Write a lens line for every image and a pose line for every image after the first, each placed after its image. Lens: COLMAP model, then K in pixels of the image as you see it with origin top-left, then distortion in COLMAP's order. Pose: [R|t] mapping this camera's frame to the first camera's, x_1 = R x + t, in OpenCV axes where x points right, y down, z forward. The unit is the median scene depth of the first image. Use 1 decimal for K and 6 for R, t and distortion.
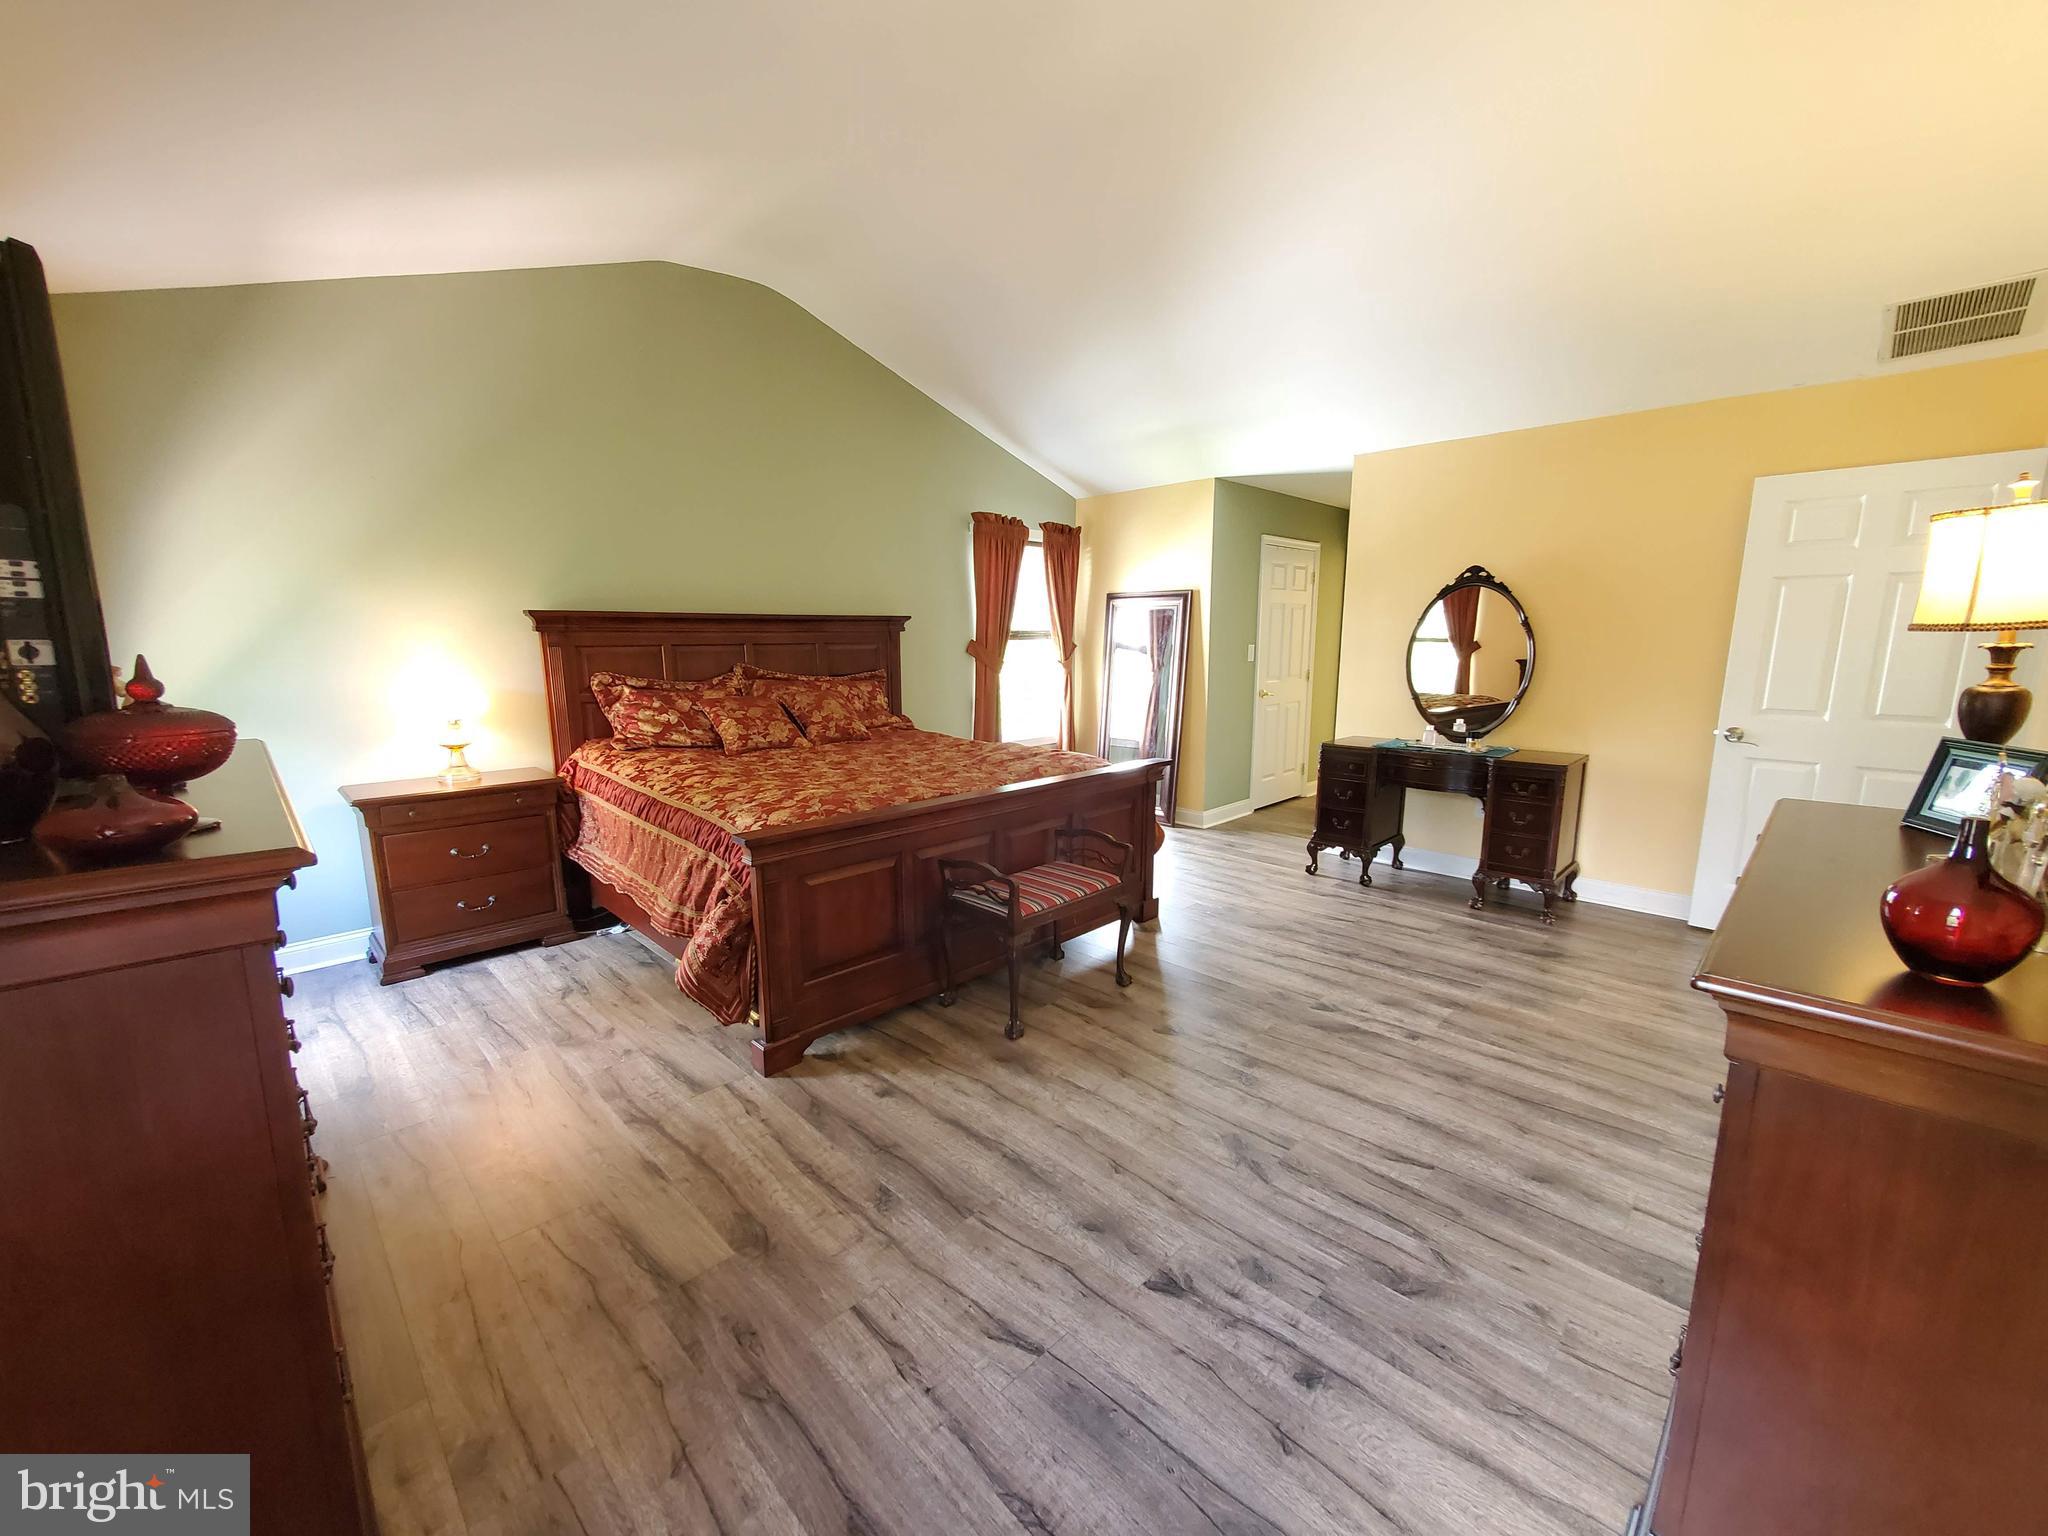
lens RADIAL K [[808.3, 0, 1021.4], [0, 808.3, 774.3], [0, 0, 1]] dist [-0.004340, 0.000281]
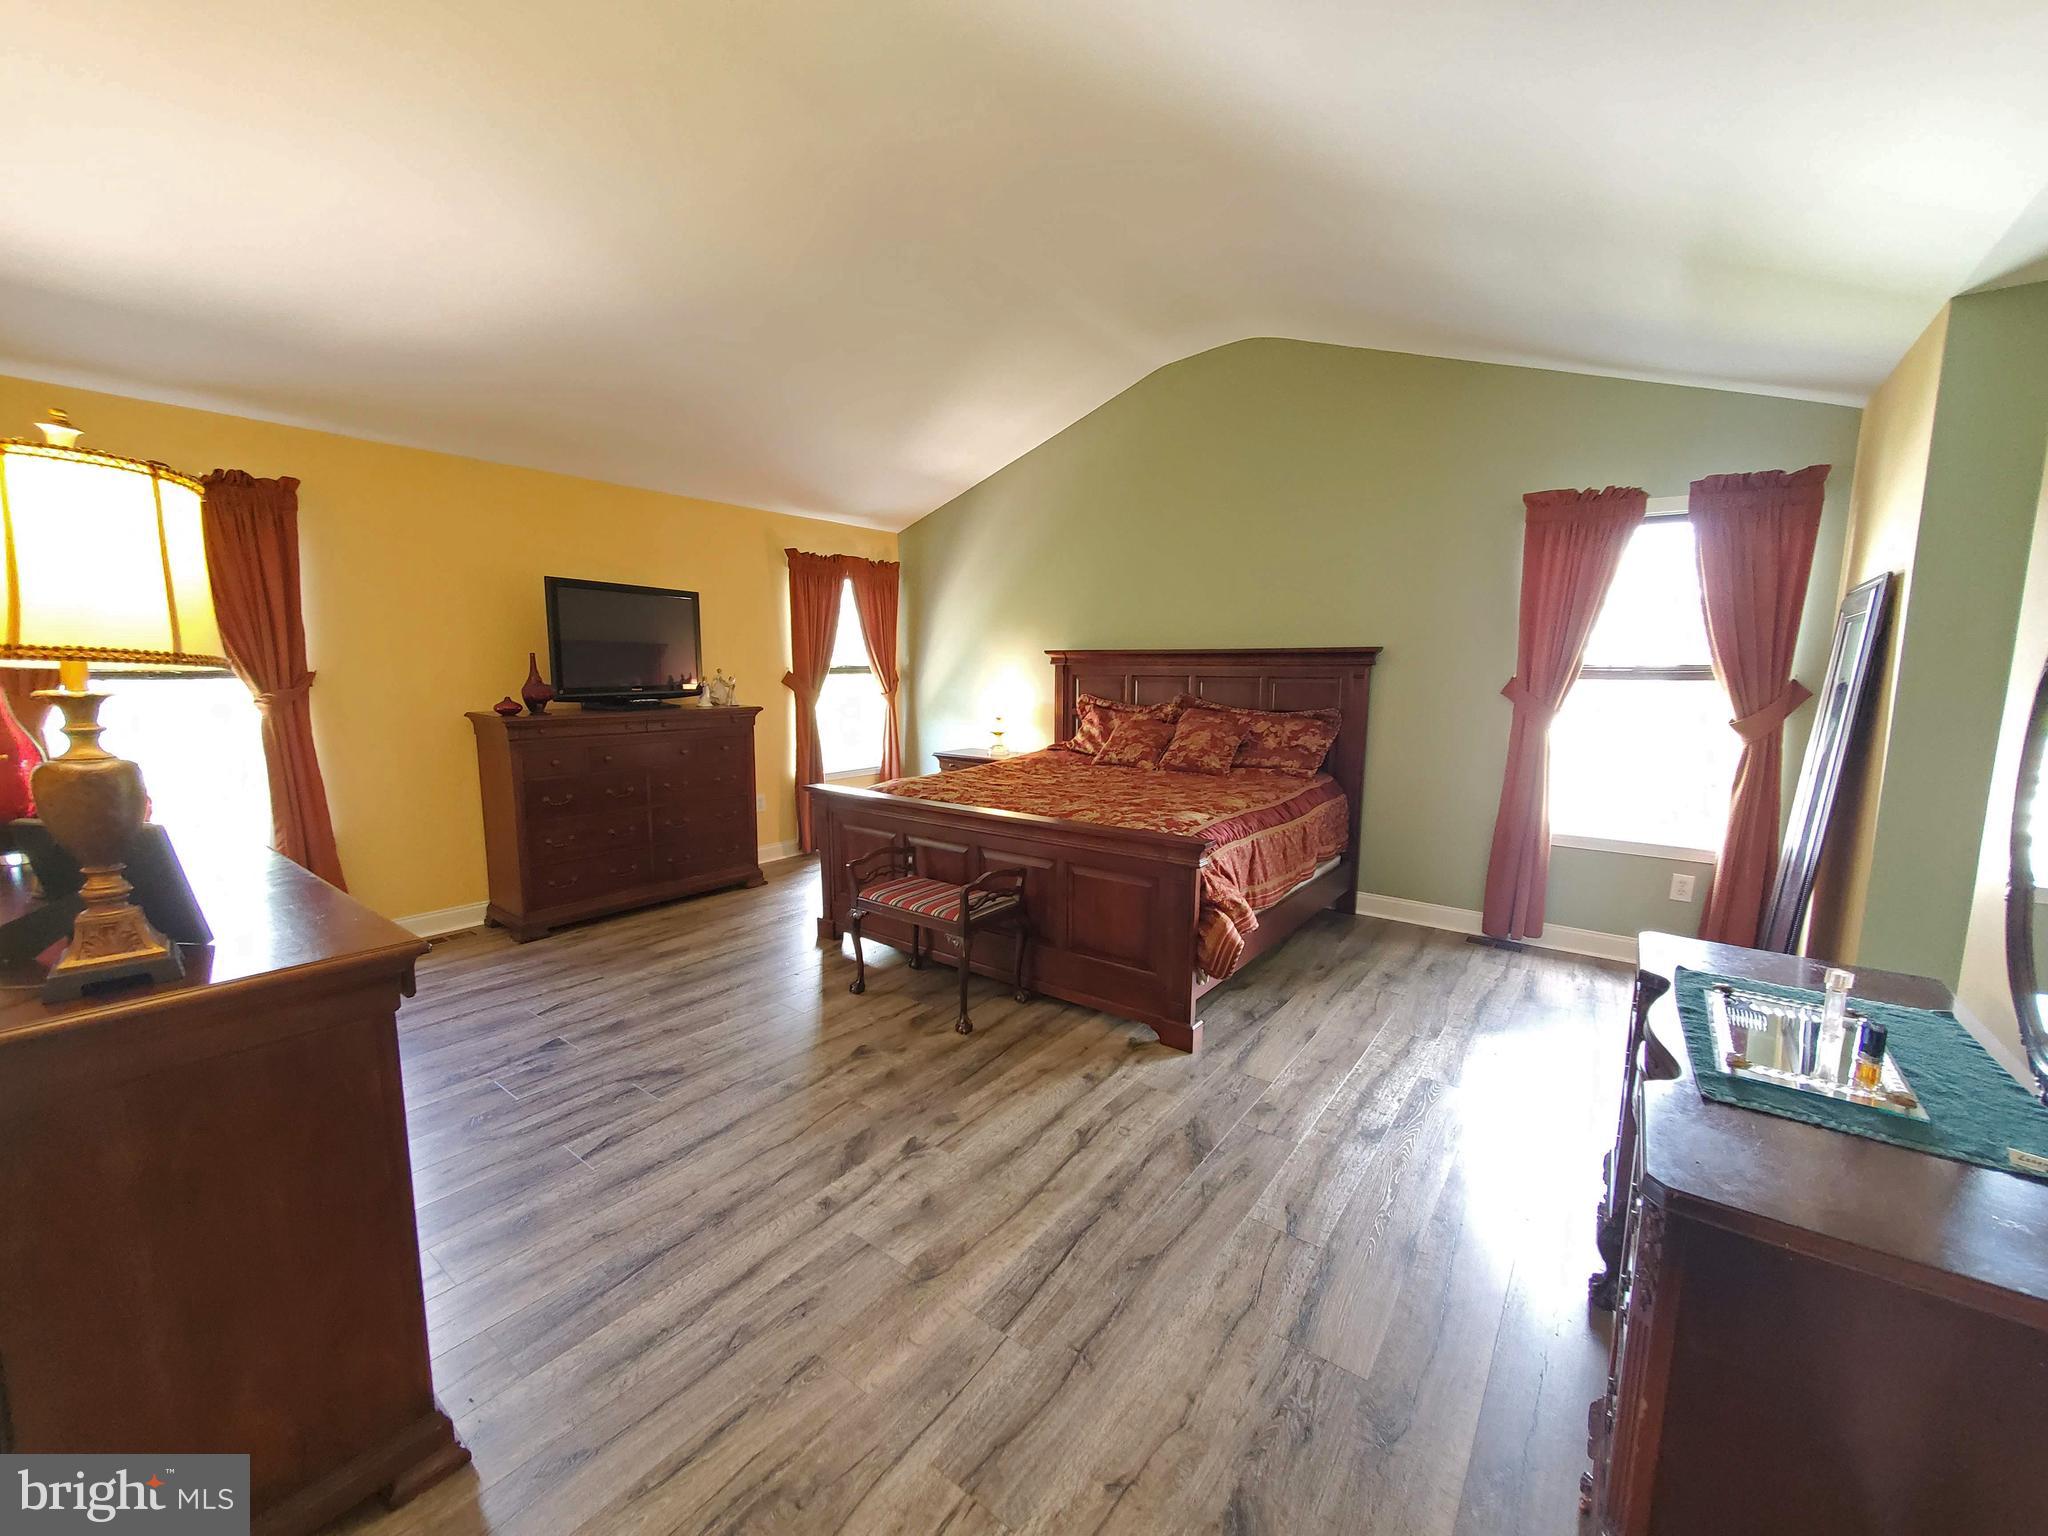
lens RADIAL K [[808.3, 0, 1019.5], [0, 808.3, 778.8], [0, 0, 1]] dist [-0.004340, 0.000281]
pose [[0.140361, 0.142114, -0.979848, 1.104684], [-0.170993, 0.978254, 0.117388, -0.169555], [0.975223, 0.151070, 0.161609, 0.919304]]
